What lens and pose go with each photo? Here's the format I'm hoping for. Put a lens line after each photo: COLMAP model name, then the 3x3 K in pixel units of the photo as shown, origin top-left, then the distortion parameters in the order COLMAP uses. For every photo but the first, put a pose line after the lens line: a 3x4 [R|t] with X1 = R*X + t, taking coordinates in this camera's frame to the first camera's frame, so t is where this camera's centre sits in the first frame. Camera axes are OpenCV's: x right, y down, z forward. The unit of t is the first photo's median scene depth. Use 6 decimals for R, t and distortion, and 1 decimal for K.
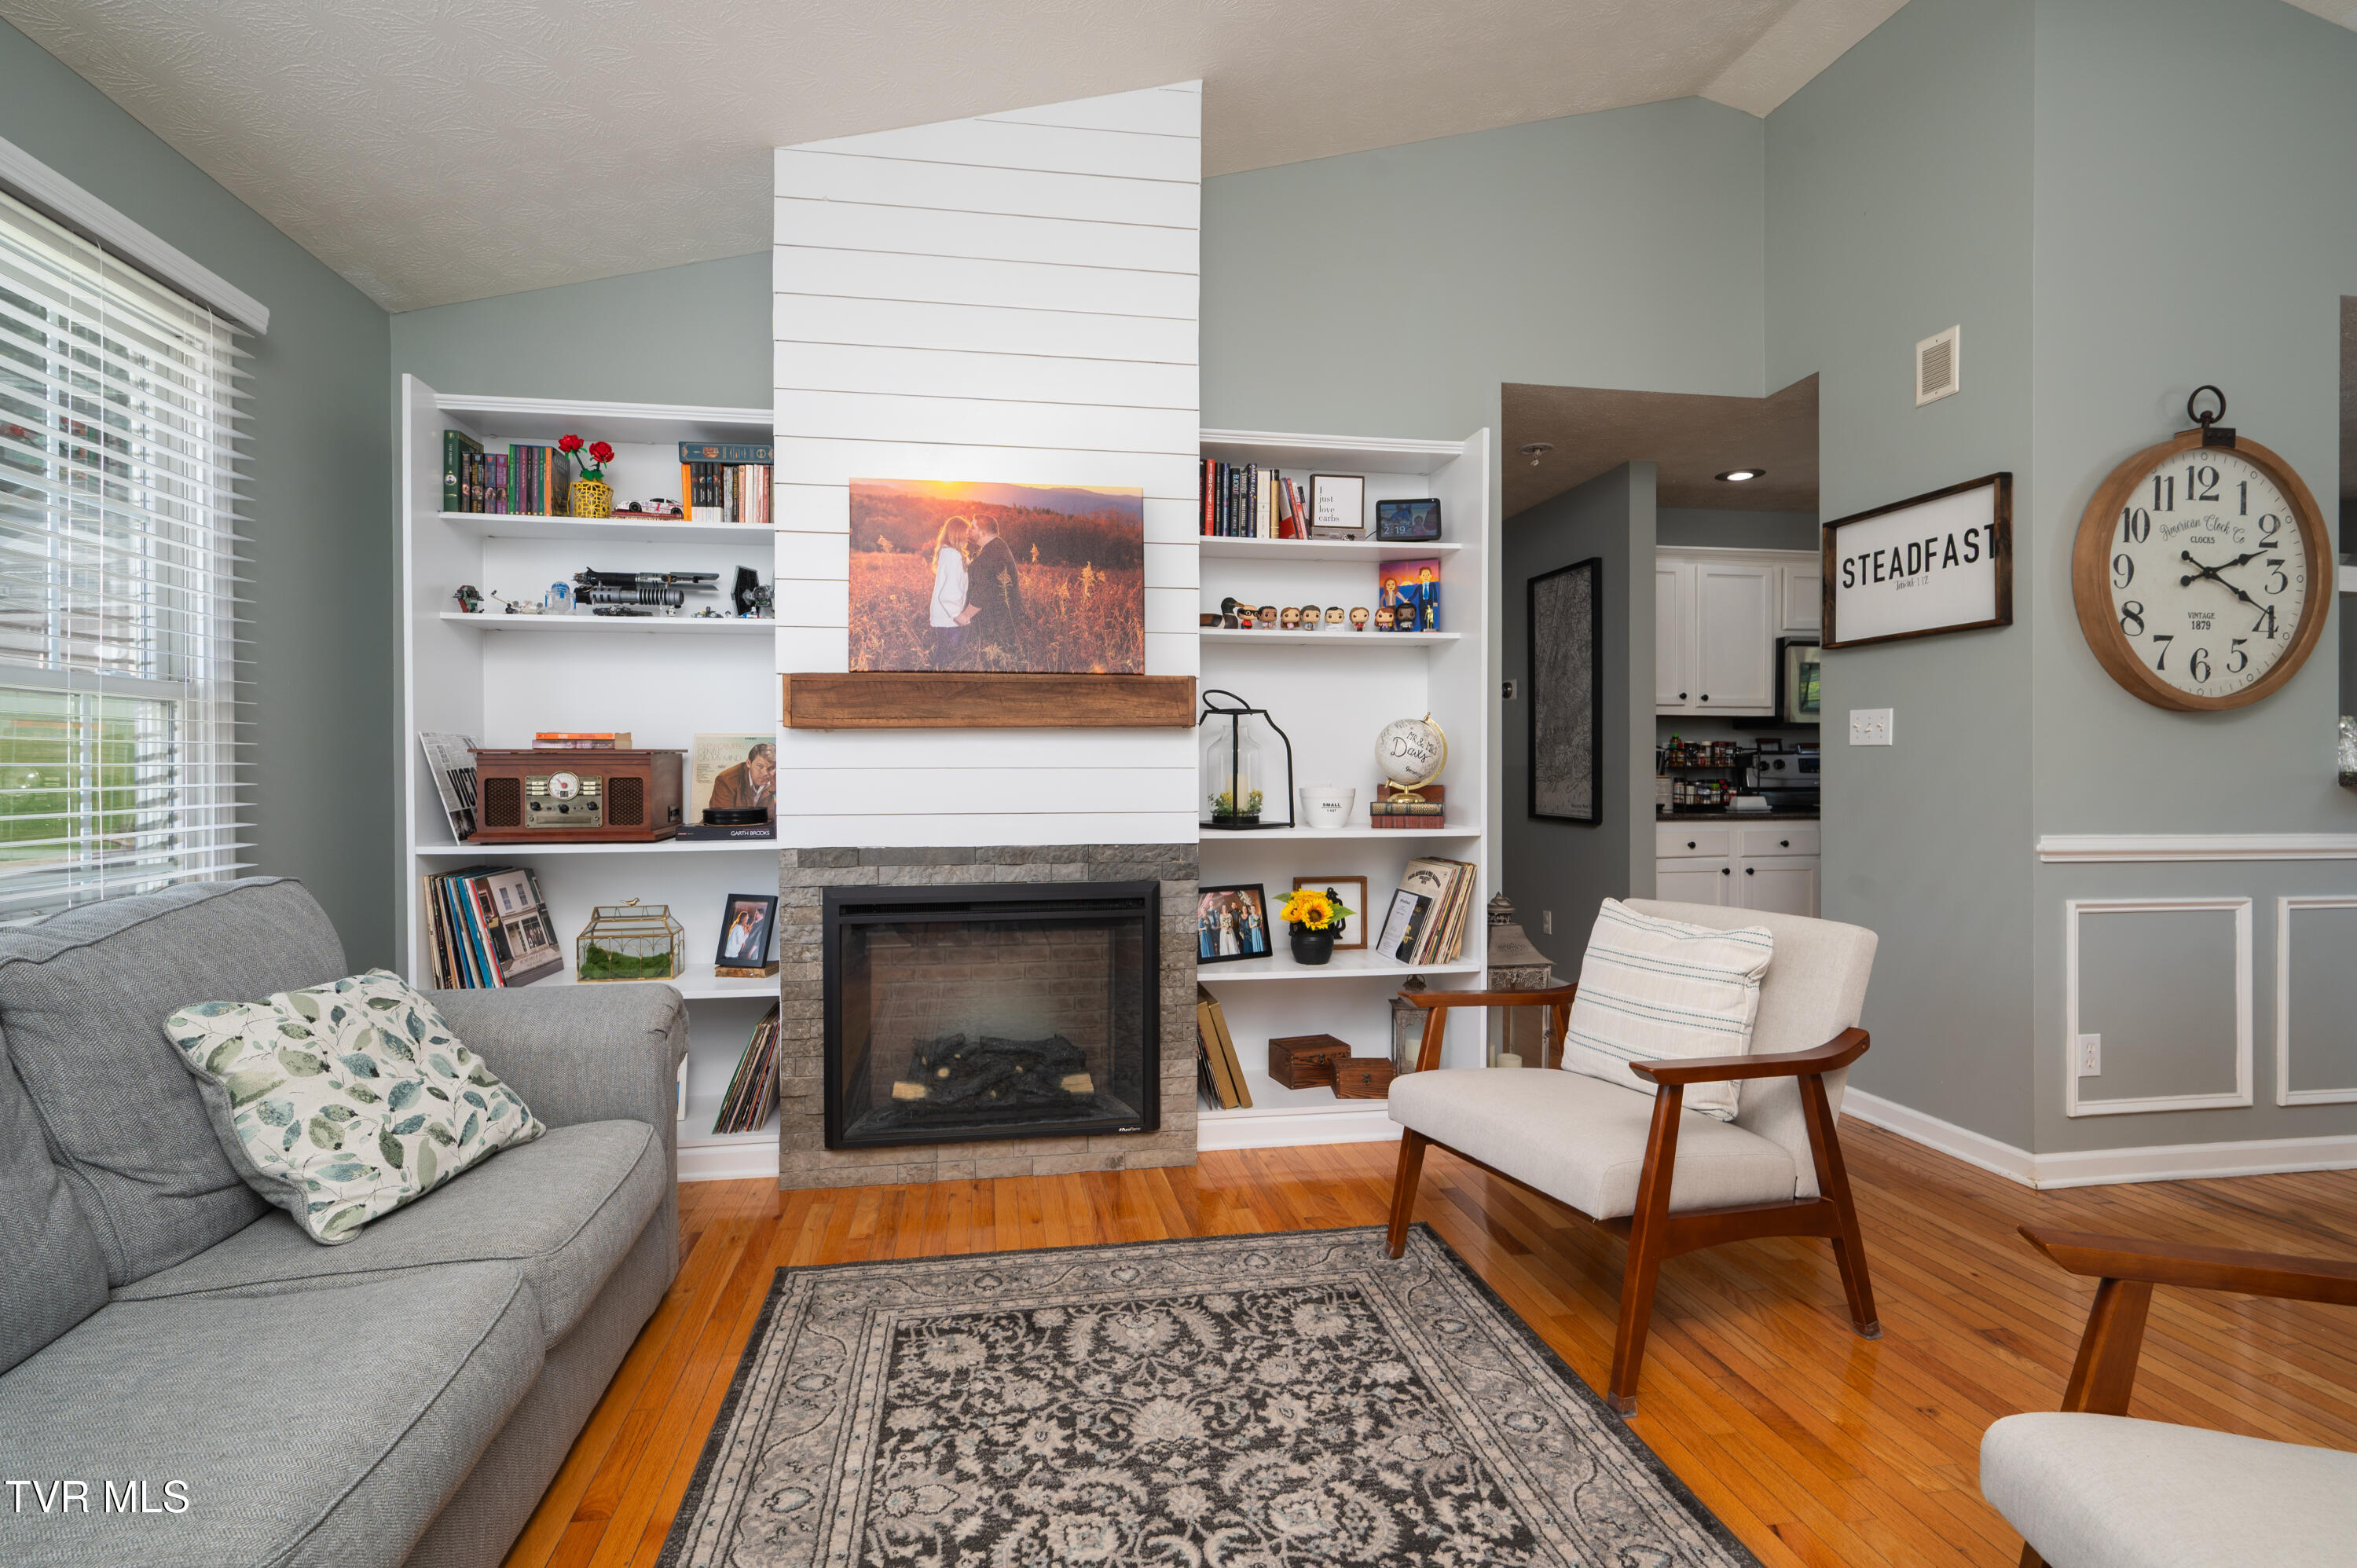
lens RADIAL K [[1126.6, 0, 1175.3], [0, 1126.6, 769.4], [0, 0, 1]] dist [0.005090, 0.000180]
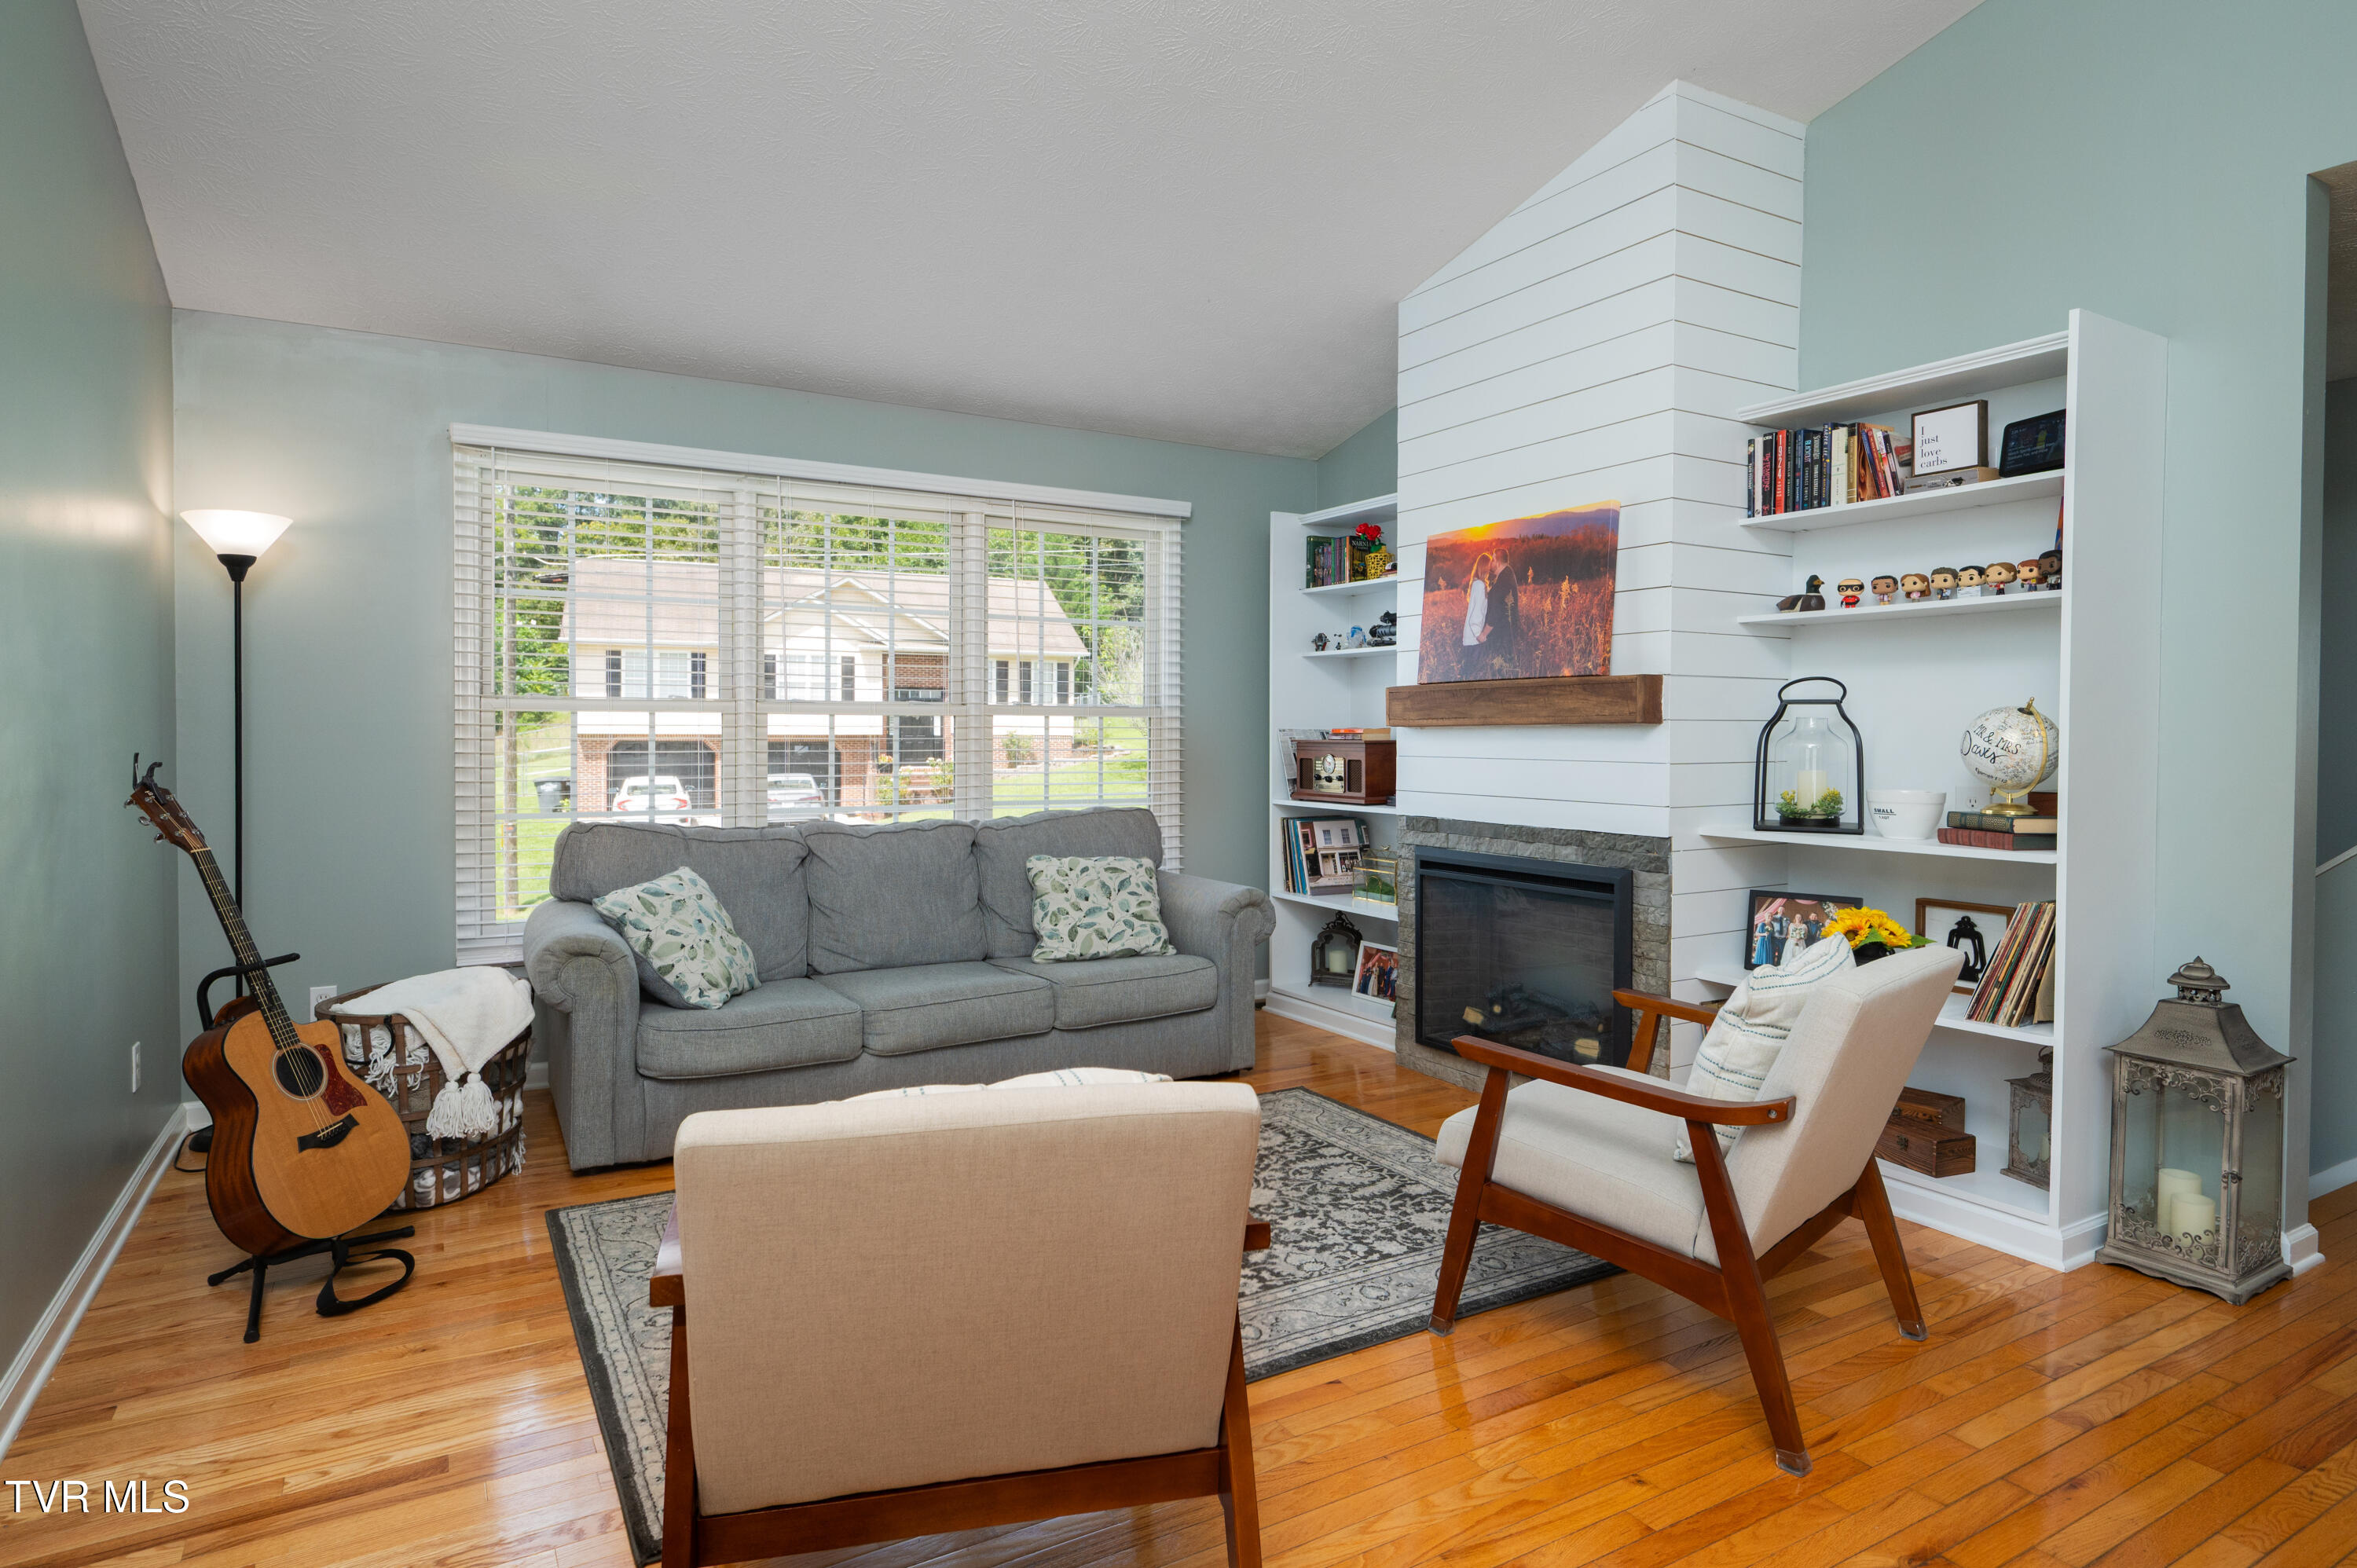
lens RADIAL K [[1318.9, 0, 1178.2], [0, 1318.9, 756.9], [0, 0, 1]] dist [-0.003225, -0.000307]
pose [[0.358540, 0.021128, -0.933275, 1.046421], [-0.008401, 0.999776, 0.019407, -0.028585], [0.933476, 0.000882, 0.358638, 0.178720]]
